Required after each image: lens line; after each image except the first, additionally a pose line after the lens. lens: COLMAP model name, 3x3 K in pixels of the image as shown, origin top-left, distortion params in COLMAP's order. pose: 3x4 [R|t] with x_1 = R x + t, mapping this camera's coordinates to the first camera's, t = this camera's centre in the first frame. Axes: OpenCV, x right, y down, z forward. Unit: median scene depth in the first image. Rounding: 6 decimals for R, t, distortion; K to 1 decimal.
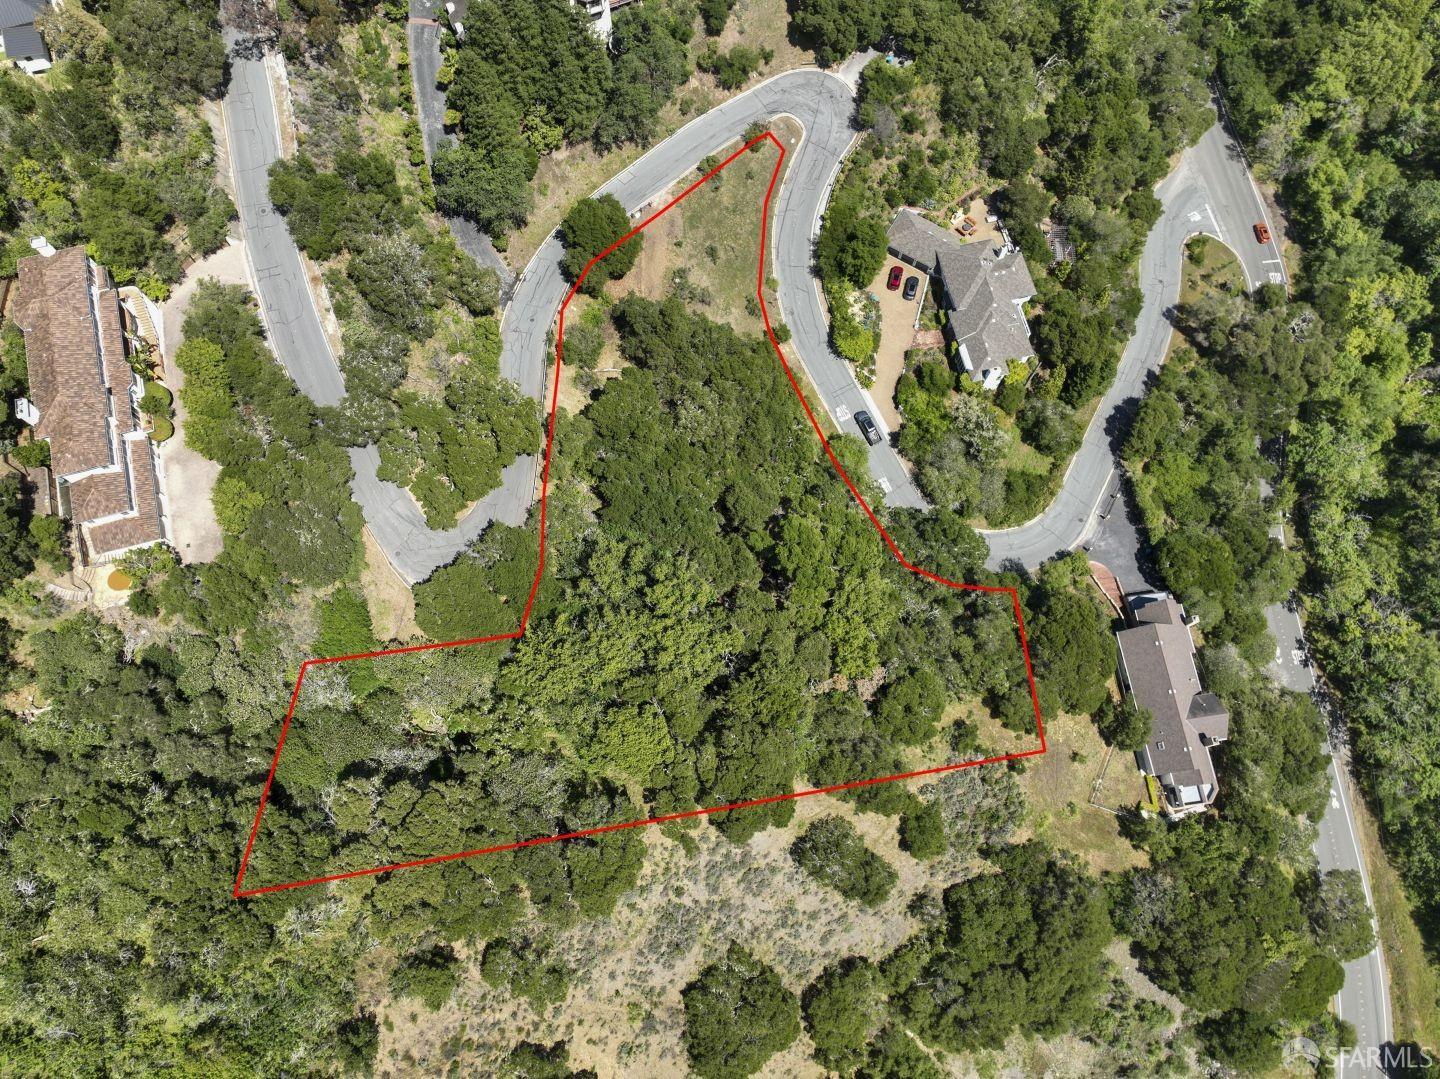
lens RADIAL K [[1008.5, 0, 720.0], [0, 1008.5, 539.5], [0, 0, 1]] dist [-0.010560, 0.028953]
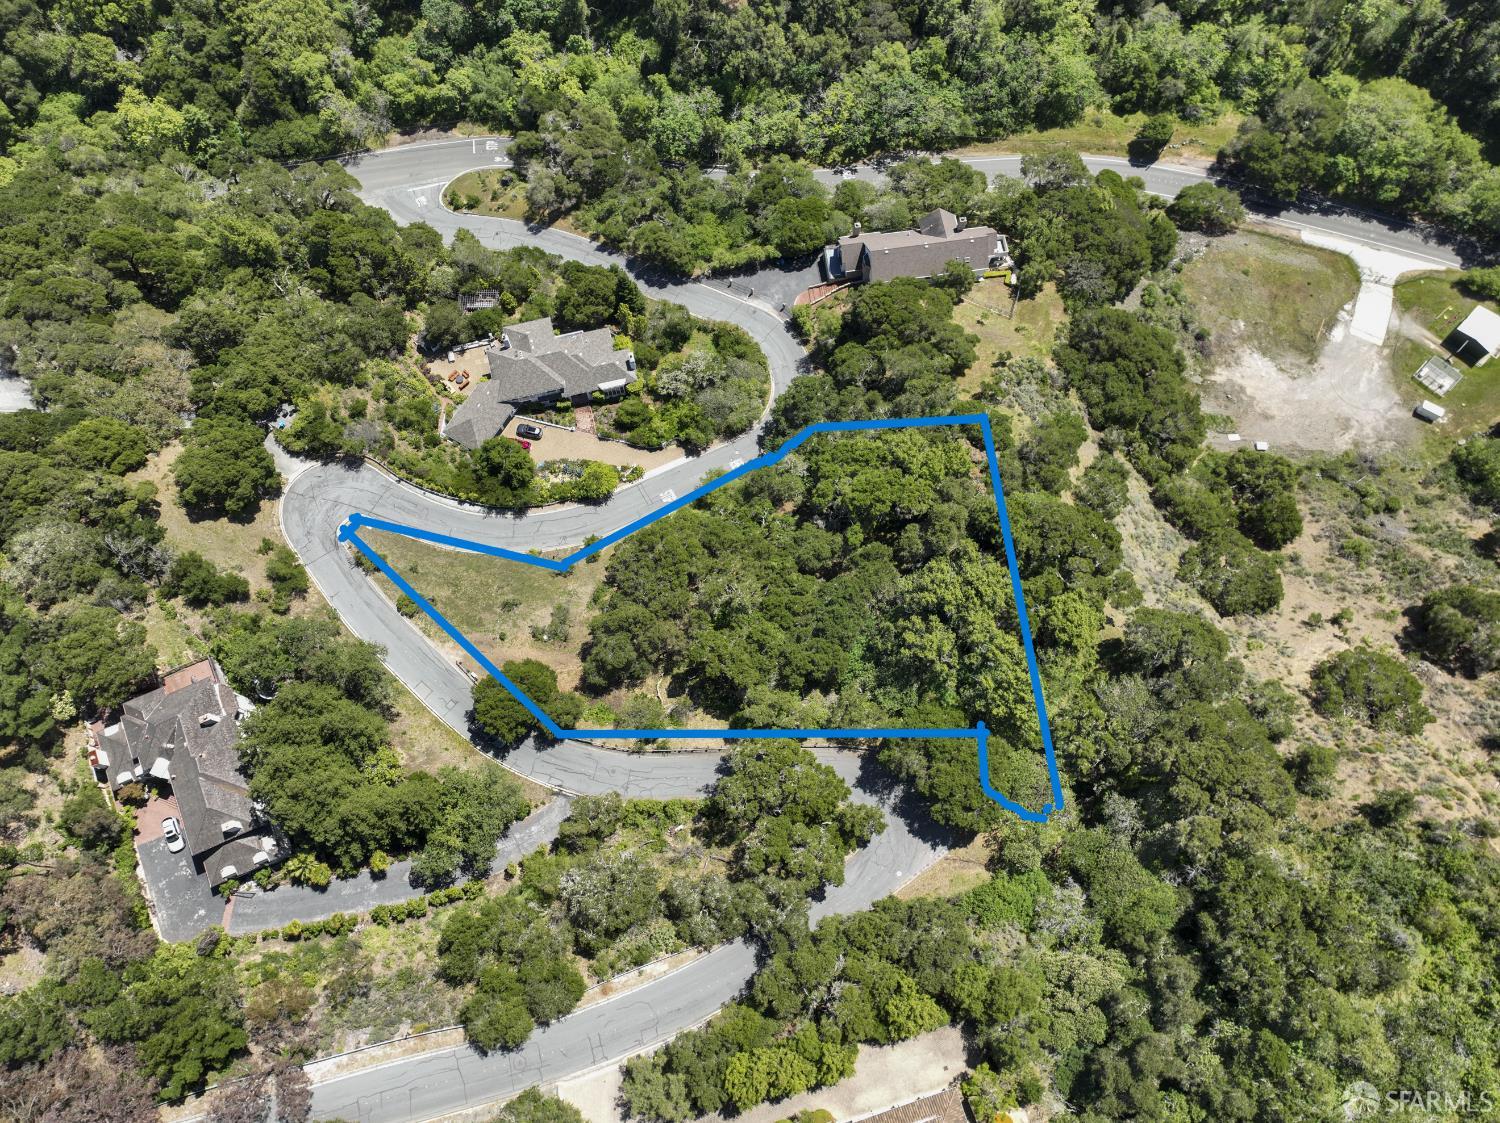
lens RADIAL K [[1050.5, 0, 750.0], [0, 1050.5, 561.5], [0, 0, 1]] dist [-0.010560, 0.028953]
pose [[-0.017881, -0.955763, 0.293593, -0.252830], [0.949756, 0.075534, 0.303740, -0.357701], [-0.312480, 0.284273, 0.906391, 0.016275]]
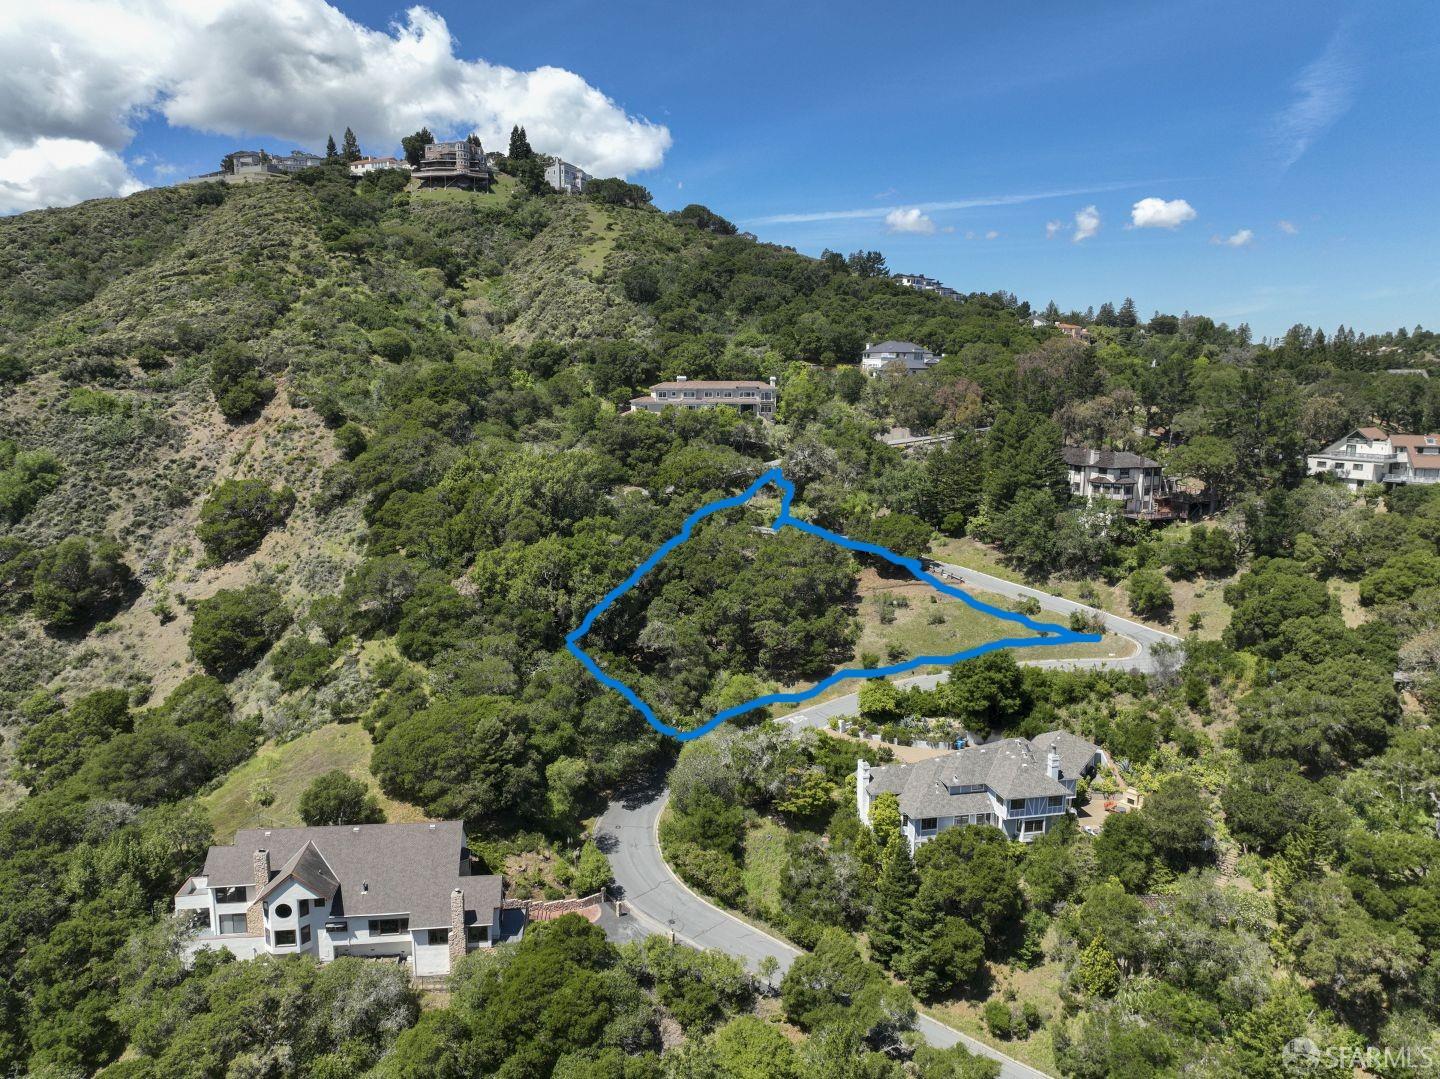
lens RADIAL K [[1008.5, 0, 720.0], [0, 1008.5, 539.5], [0, 0, 1]] dist [-0.010560, 0.028953]
pose [[-0.035606, 0.115314, -0.992691, 0.952422], [-0.946079, 0.316136, 0.070657, -0.169740], [0.321973, 0.941680, 0.097840, 0.723150]]
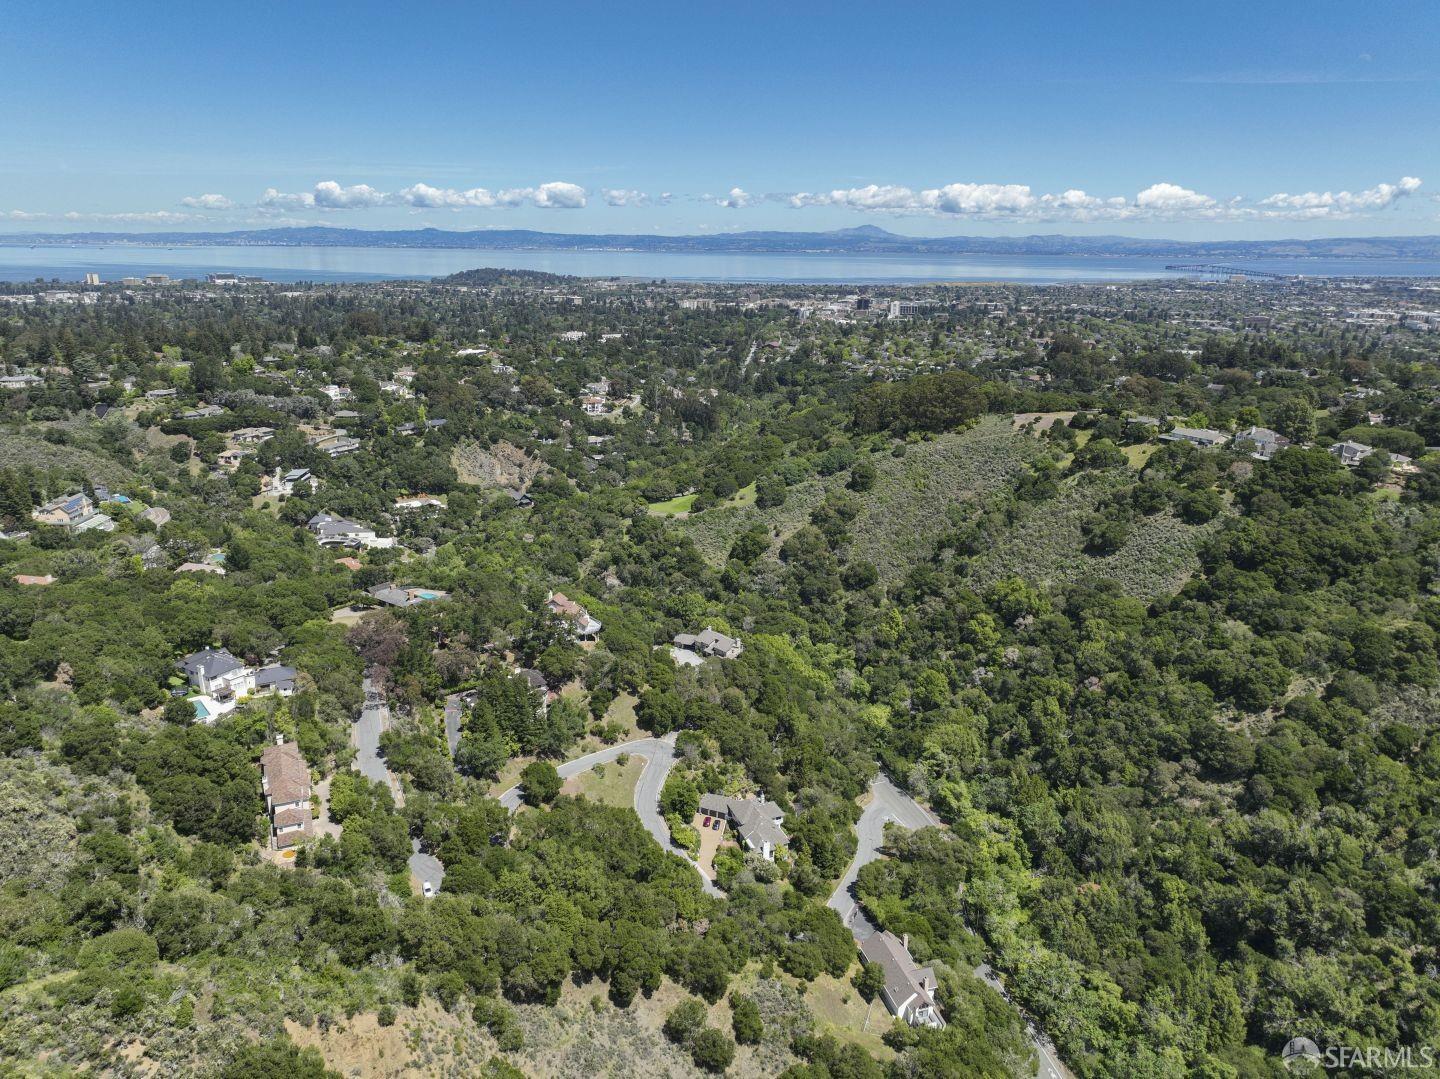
lens RADIAL K [[1008.5, 0, 720.0], [0, 1008.5, 539.5], [0, 0, 1]] dist [-0.010560, 0.028953]
pose [[0.990848, -0.037599, 0.129639, -0.012306], [0.128358, 0.559615, -0.818752, 0.923975], [-0.041764, 0.827900, 0.559319, -0.393162]]
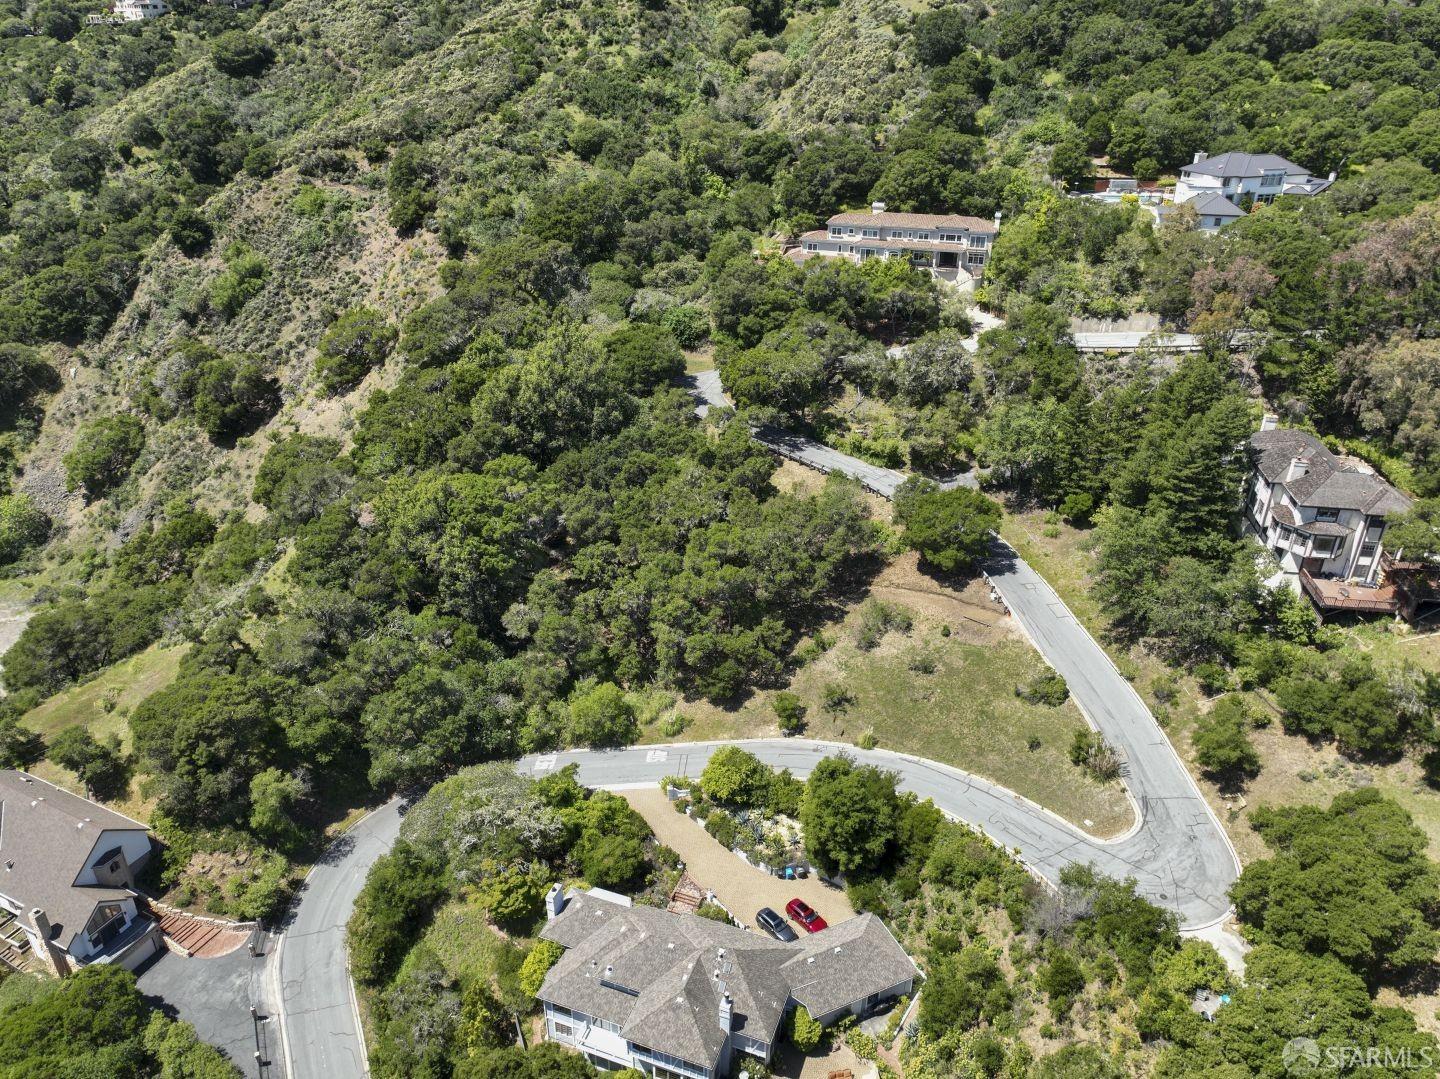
lens RADIAL K [[1008.5, 0, 720.0], [0, 1008.5, 539.5], [0, 0, 1]] dist [-0.010560, 0.028953]
pose [[-0.566927, 0.335093, -0.752533, 0.574556], [-0.786794, 0.050351, 0.615159, -0.599397], [0.244026, 0.940839, 0.235104, 0.674455]]
